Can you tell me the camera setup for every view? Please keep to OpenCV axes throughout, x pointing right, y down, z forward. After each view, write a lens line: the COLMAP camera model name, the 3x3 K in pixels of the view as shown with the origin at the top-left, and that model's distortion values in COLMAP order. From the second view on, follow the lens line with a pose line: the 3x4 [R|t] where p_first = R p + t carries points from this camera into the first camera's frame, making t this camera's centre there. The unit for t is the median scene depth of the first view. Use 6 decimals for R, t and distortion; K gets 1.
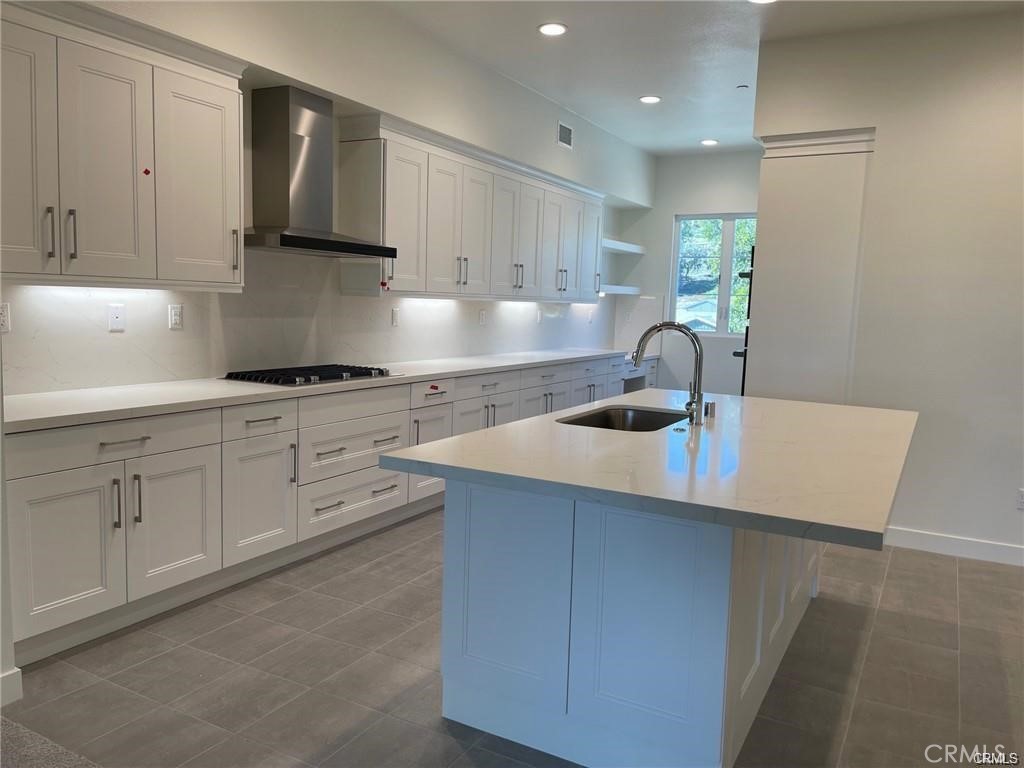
lens RADIAL K [[761.0, 0, 514.3], [0, 761.0, 383.1], [0, 0, 1]] dist [0.021685, -0.032329]
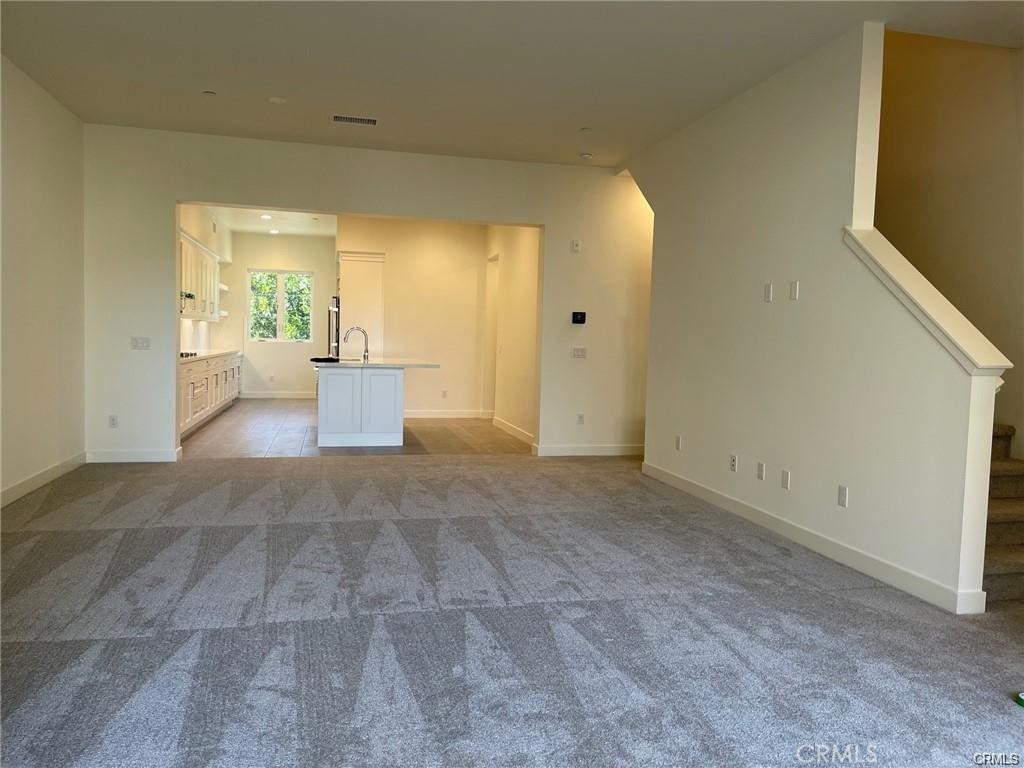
lens RADIAL K [[761.0, 0, 512.0], [0, 761.0, 383.3], [0, 0, 1]] dist [0.021685, -0.032329]
pose [[0.734802, -0.056418, 0.675931, -0.596579], [0.073117, 0.997316, 0.003757, 0.074510], [-0.674329, 0.046661, 0.736955, -0.706581]]
